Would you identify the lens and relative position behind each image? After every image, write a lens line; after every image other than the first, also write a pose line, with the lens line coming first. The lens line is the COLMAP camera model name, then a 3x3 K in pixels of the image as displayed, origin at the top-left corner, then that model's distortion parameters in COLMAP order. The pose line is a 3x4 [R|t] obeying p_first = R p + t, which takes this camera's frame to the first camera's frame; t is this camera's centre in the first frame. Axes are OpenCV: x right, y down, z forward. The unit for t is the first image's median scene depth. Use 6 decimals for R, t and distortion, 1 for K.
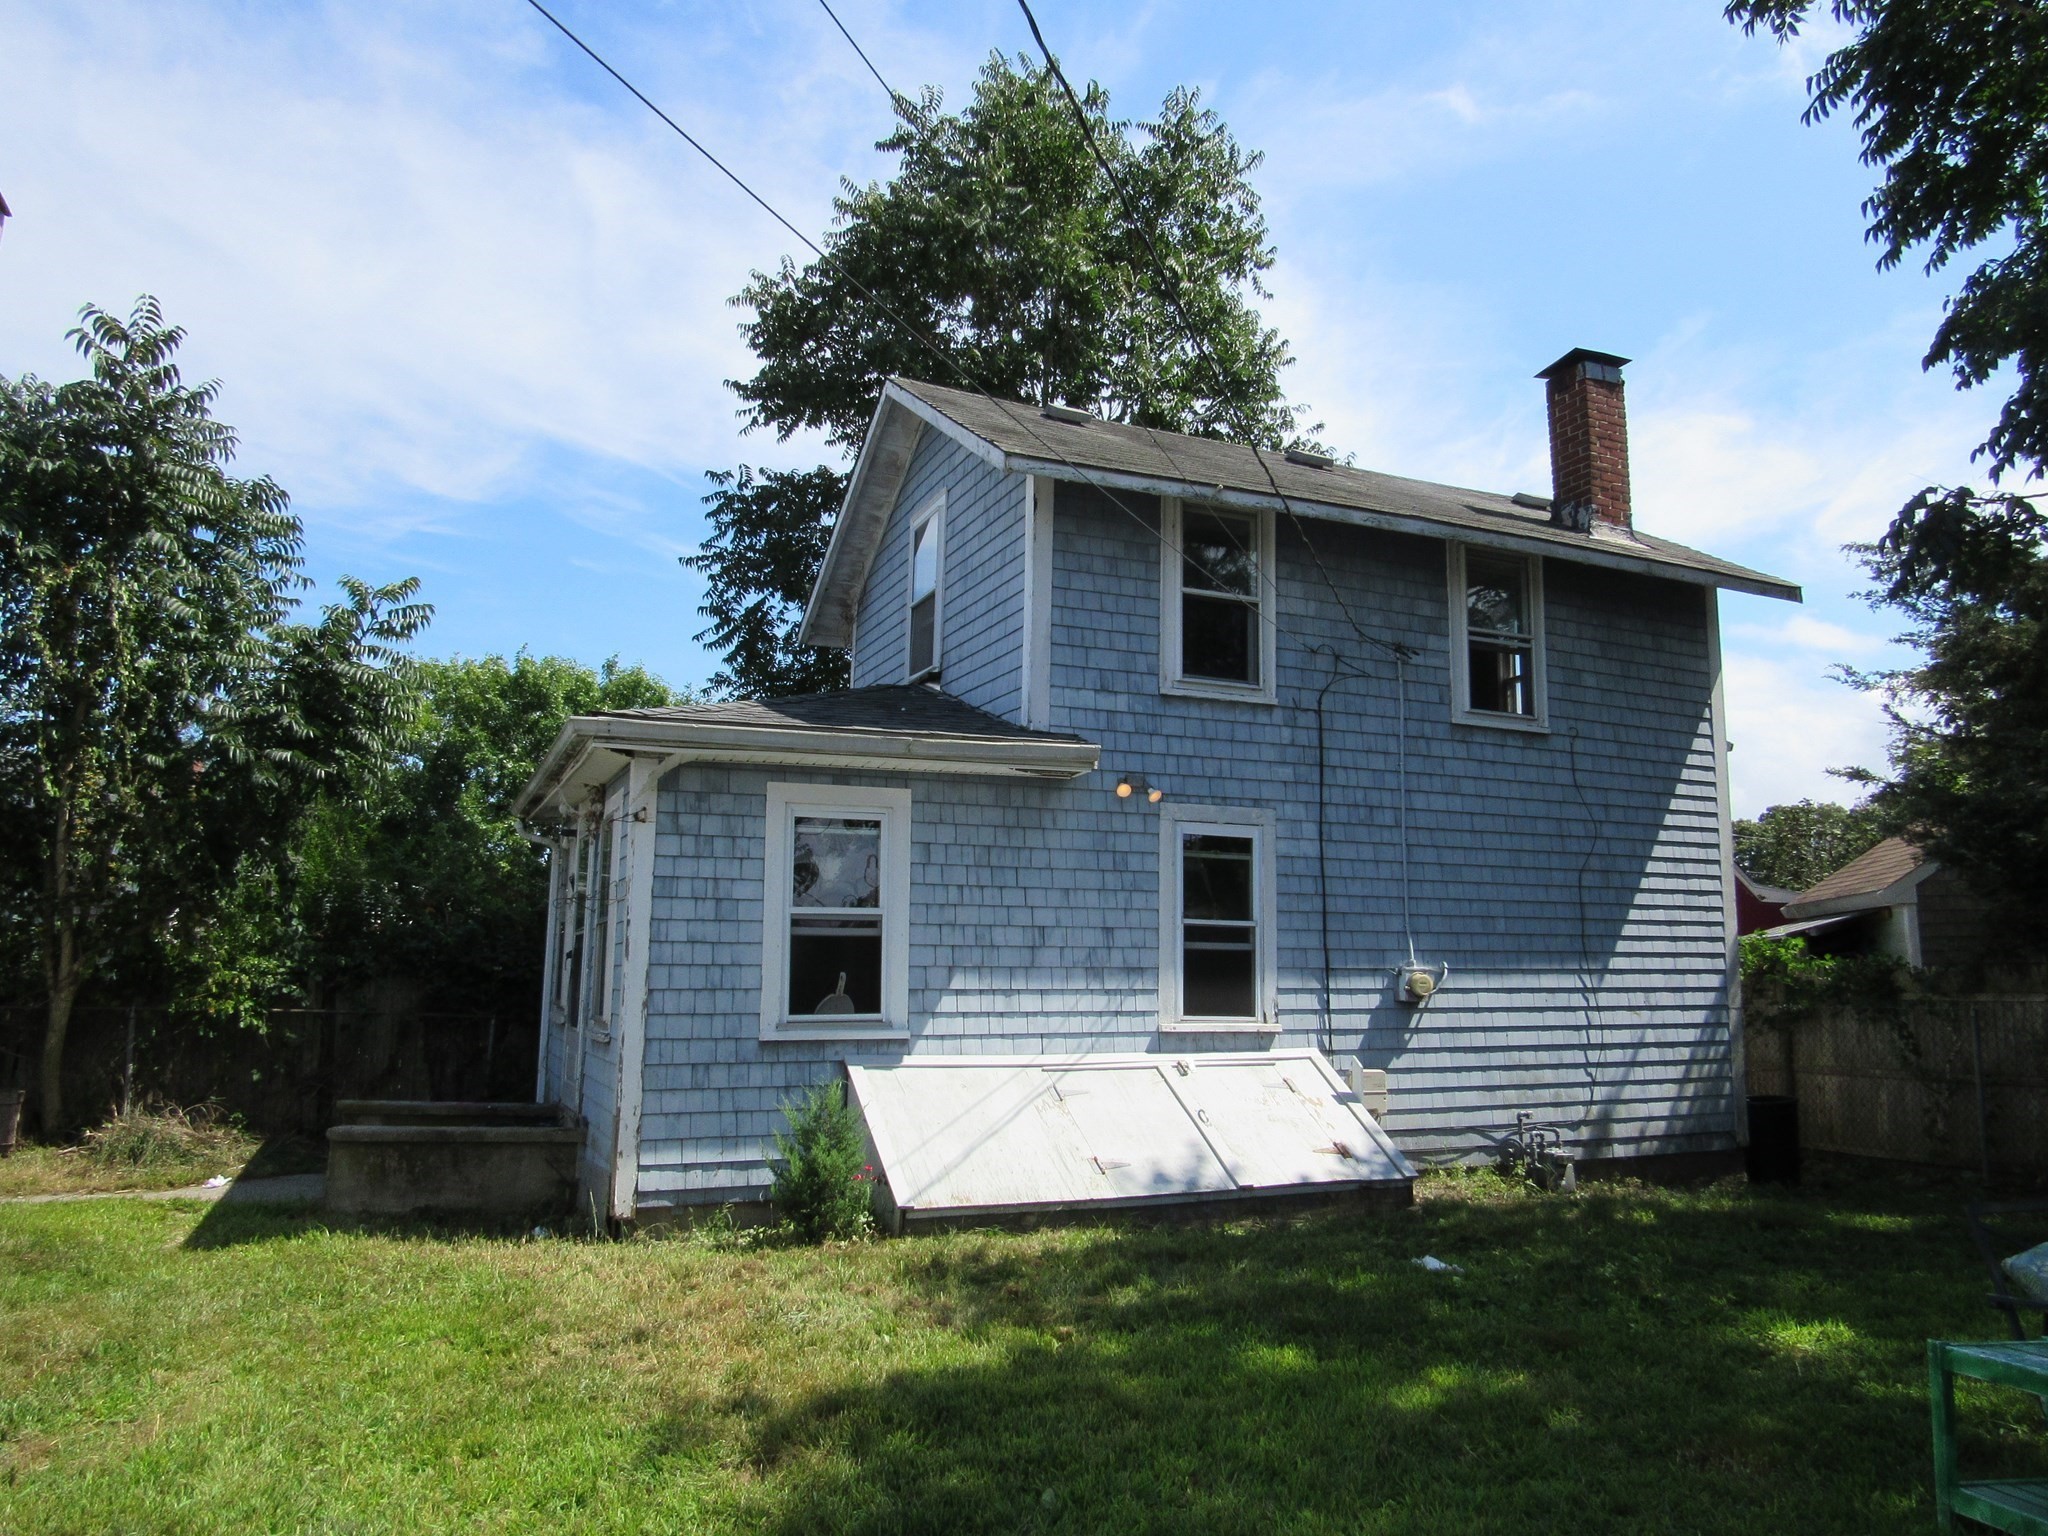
lens RADIAL K [[1454.8, 0, 1085.1], [0, 1454.8, 774.7], [0, 0, 1]] dist [-0.034679, 0.012739]
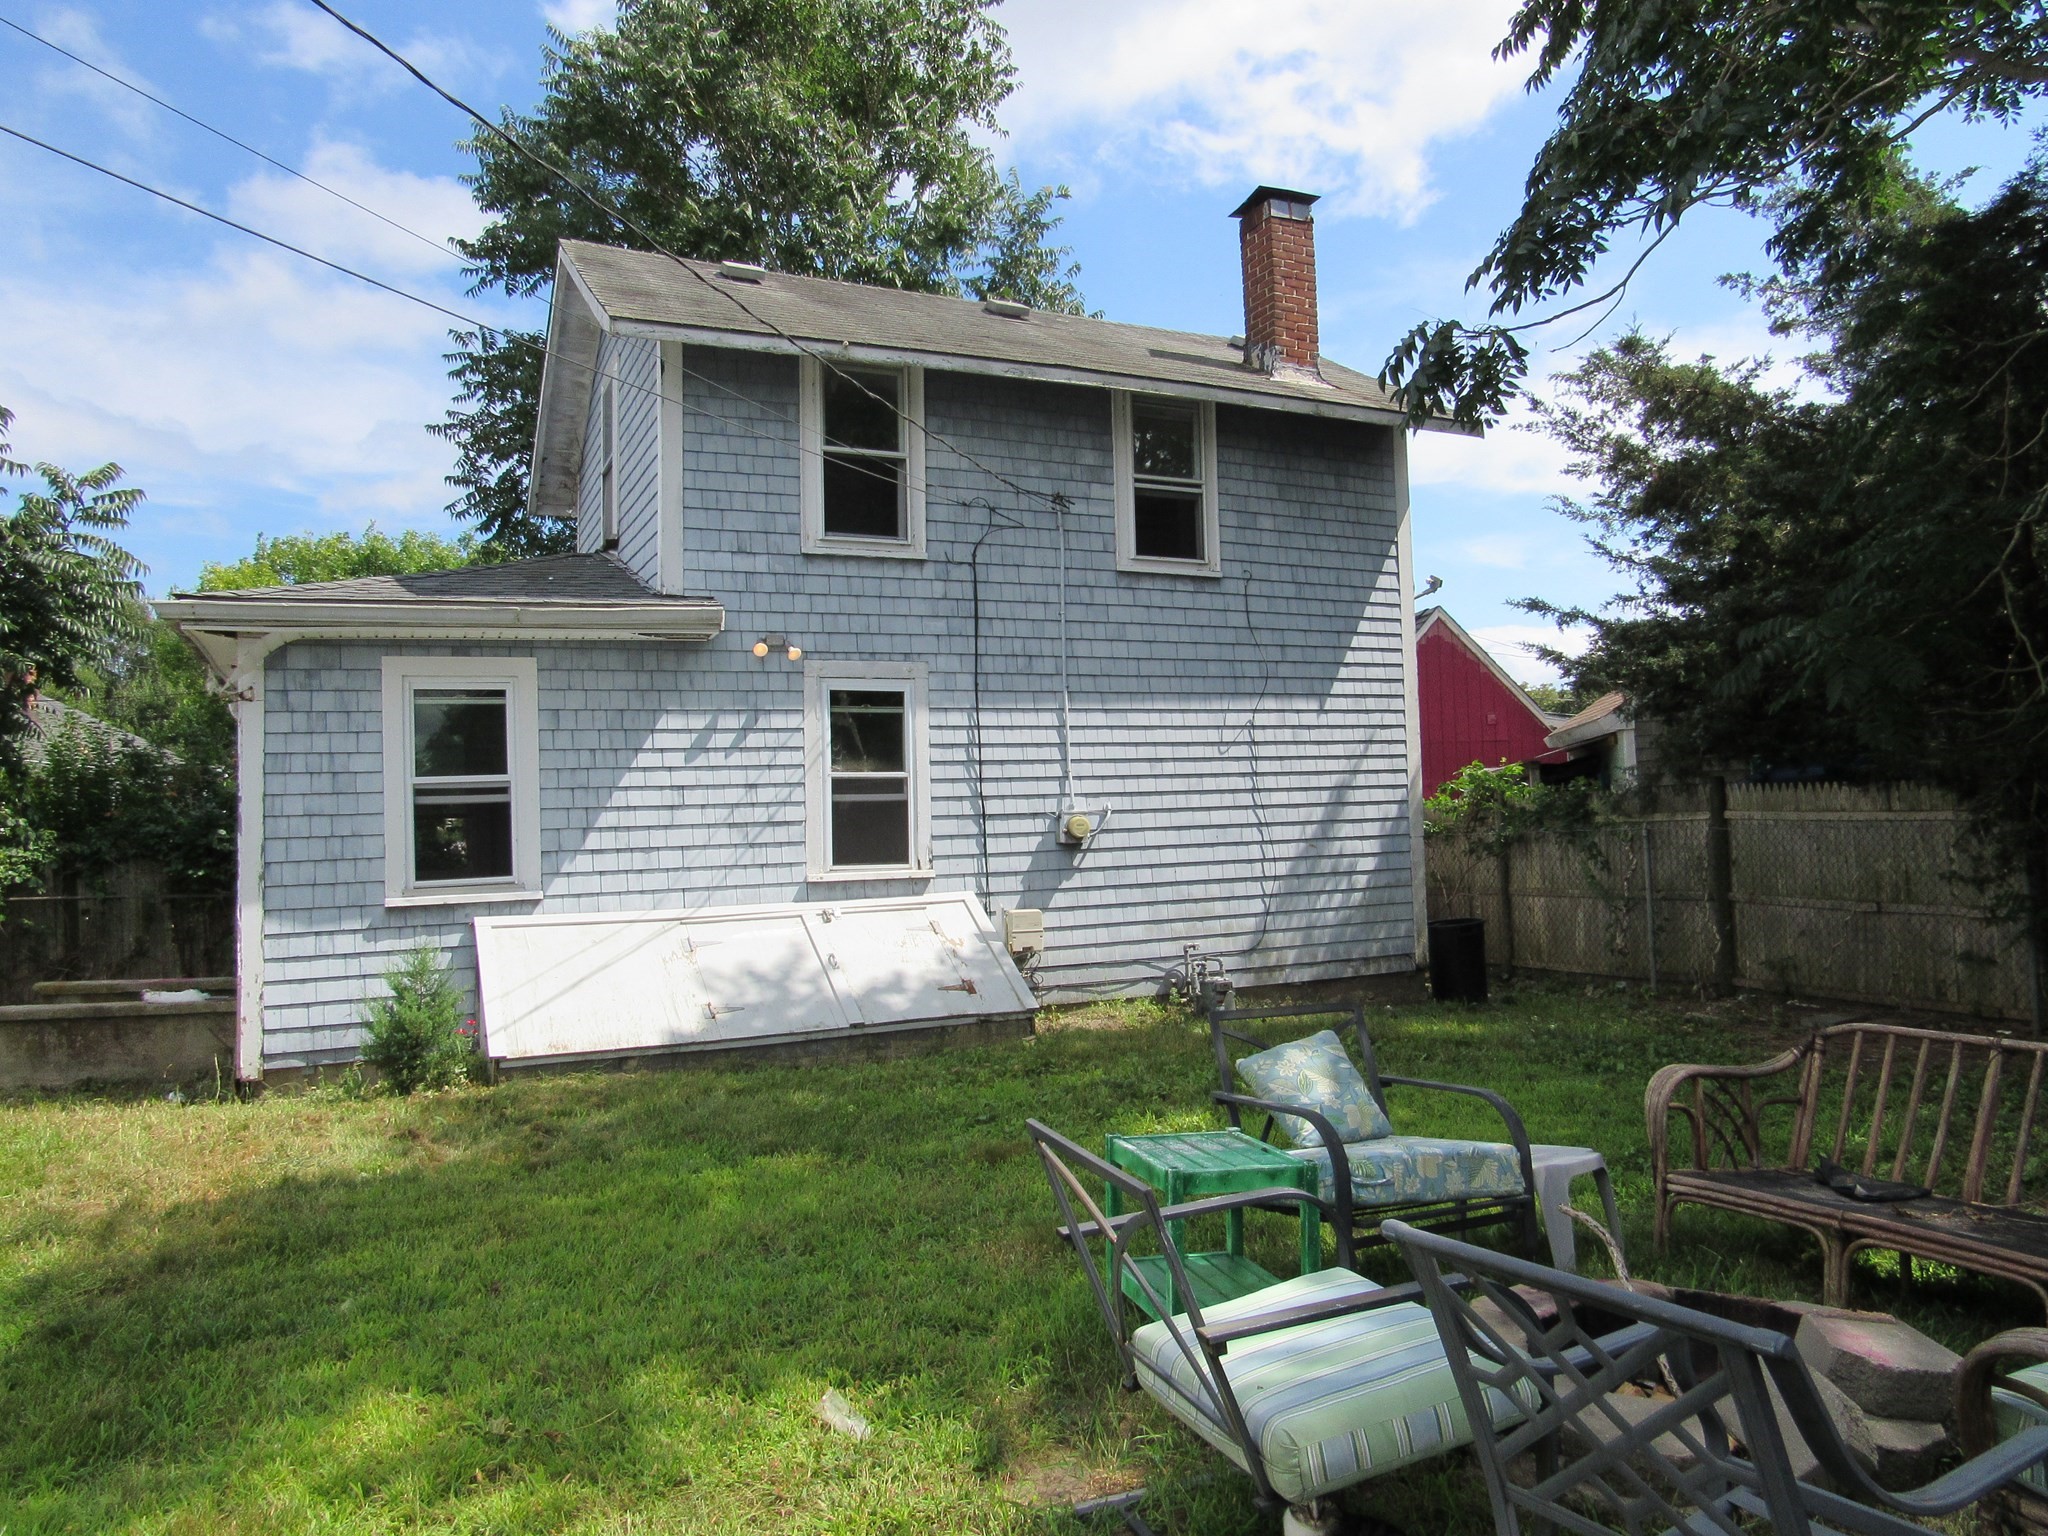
lens RADIAL K [[1454.8, 0, 1025.5], [0, 1454.8, 765.9], [0, 0, 1]] dist [-0.034679, 0.012739]
pose [[0.998728, -0.040614, 0.029891, 0.161796], [0.037595, 0.994726, 0.095426, 0.001221], [-0.033609, -0.094180, 0.994988, -0.027080]]
